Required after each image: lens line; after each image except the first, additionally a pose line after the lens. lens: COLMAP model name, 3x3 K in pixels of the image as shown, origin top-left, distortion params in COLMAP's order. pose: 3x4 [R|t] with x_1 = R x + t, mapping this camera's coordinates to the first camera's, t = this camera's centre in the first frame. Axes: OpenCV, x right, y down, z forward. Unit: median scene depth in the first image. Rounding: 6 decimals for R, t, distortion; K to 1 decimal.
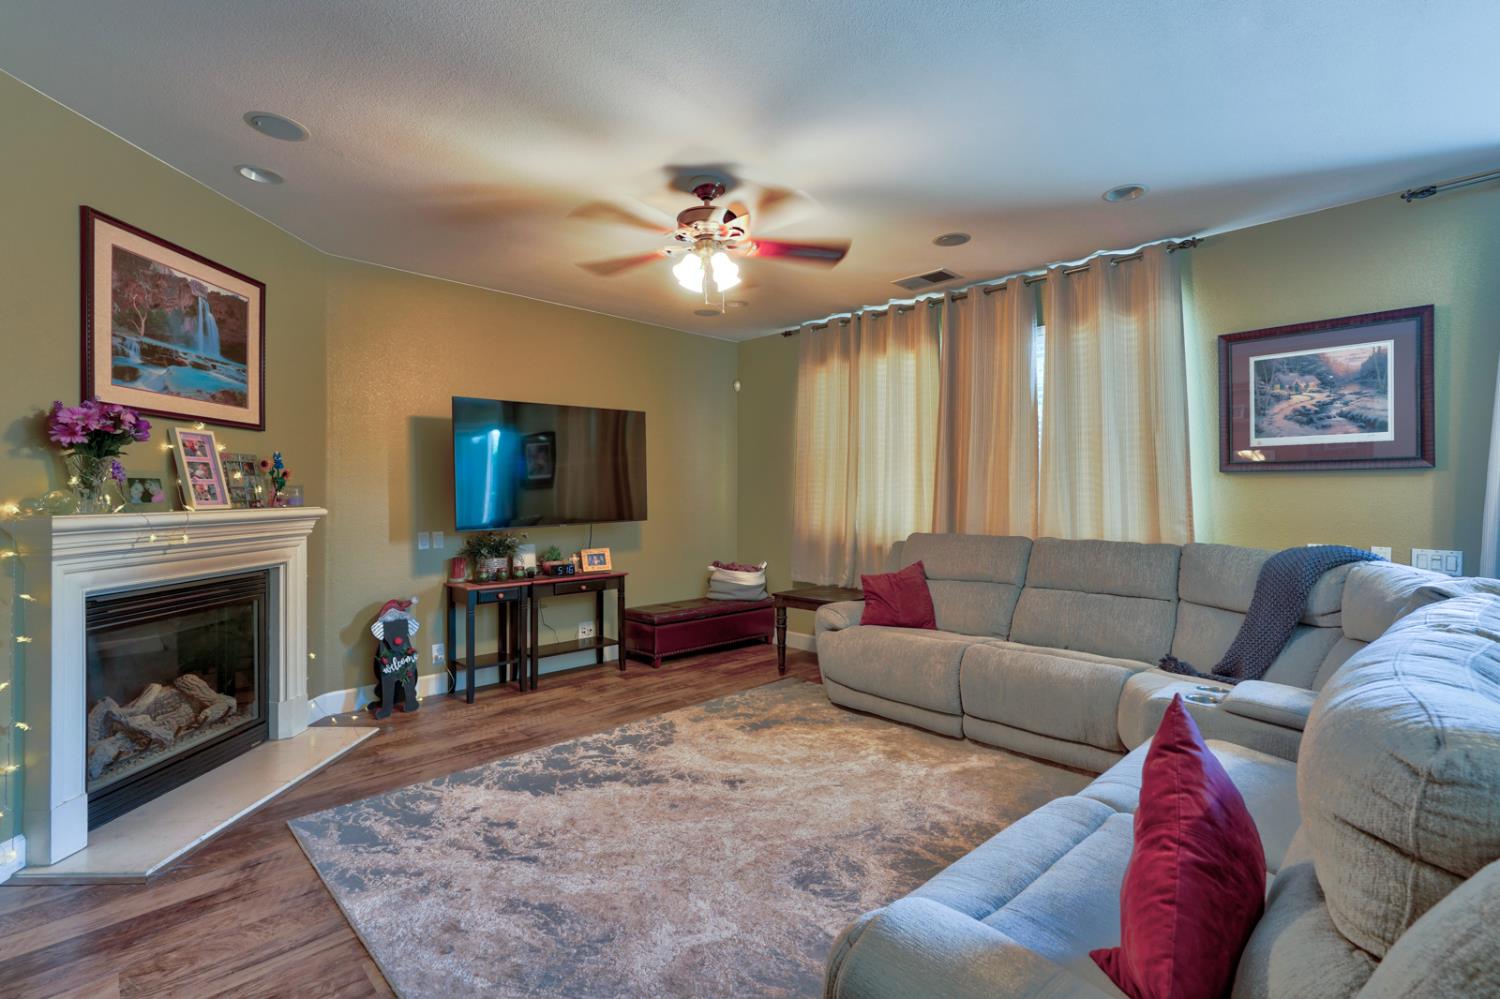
lens RADIAL K [[672.5, 0, 750.0], [0, 672.5, 499.5], [0, 0, 1]] dist [-0.003593, 0.008786]
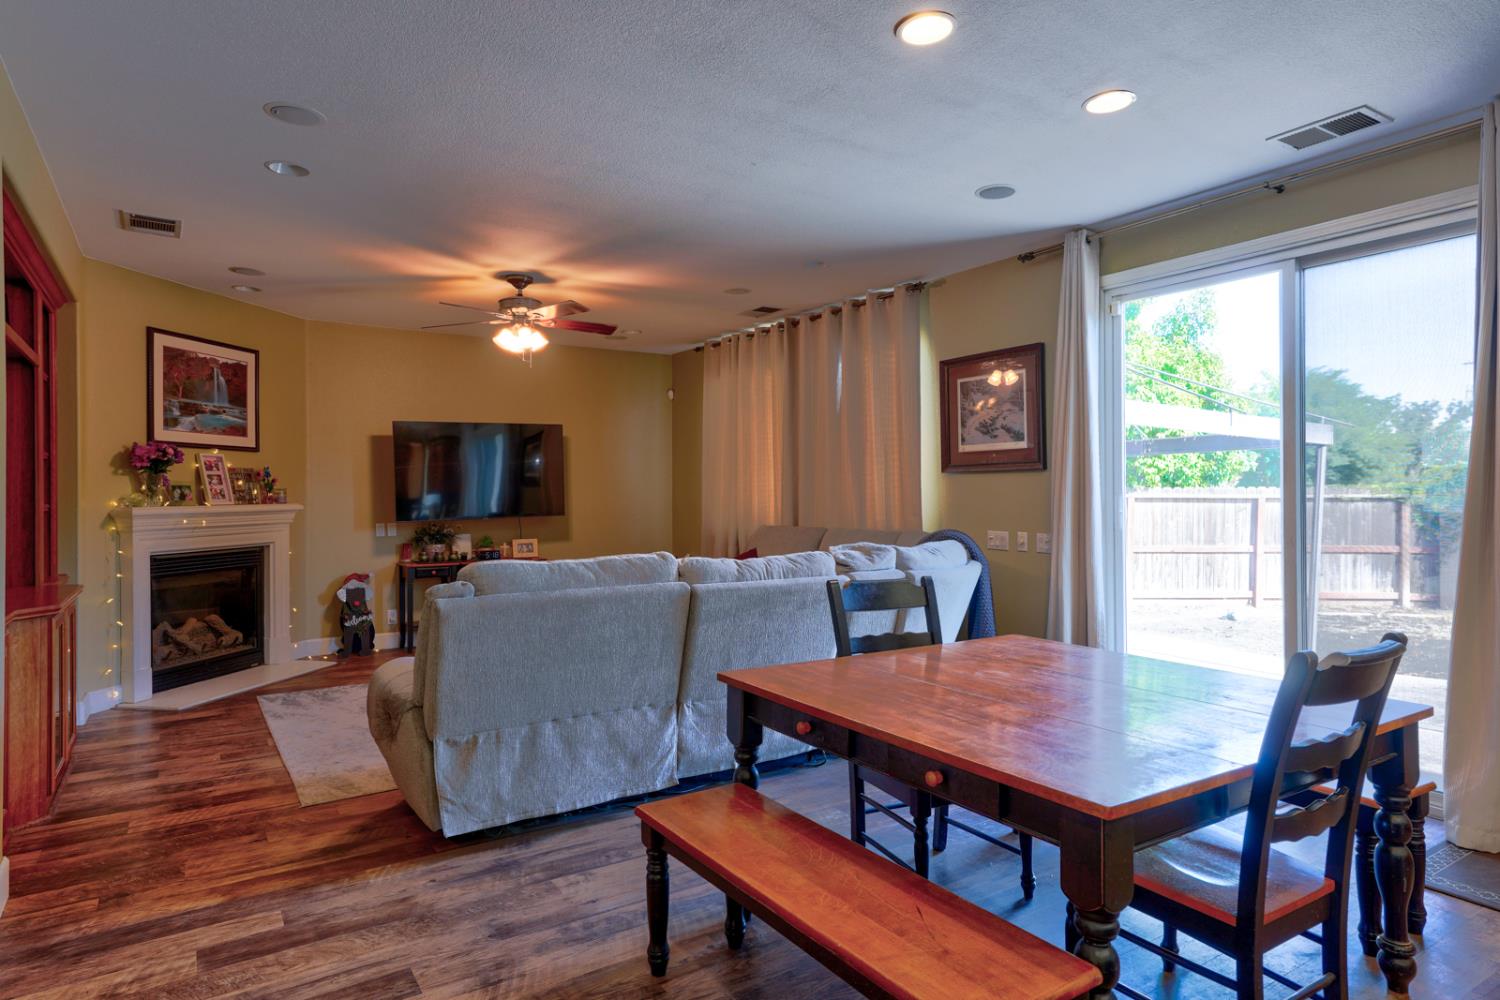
lens RADIAL K [[868.9, 0, 750.2], [0, 868.9, 502.6], [0, 0, 1]] dist [0.032675, -0.000311]
pose [[0.978878, -0.003370, -0.204418, 0.764316], [0.004236, 0.999984, 0.003800, 0.006707], [0.204402, -0.004586, 0.978876, -0.696350]]
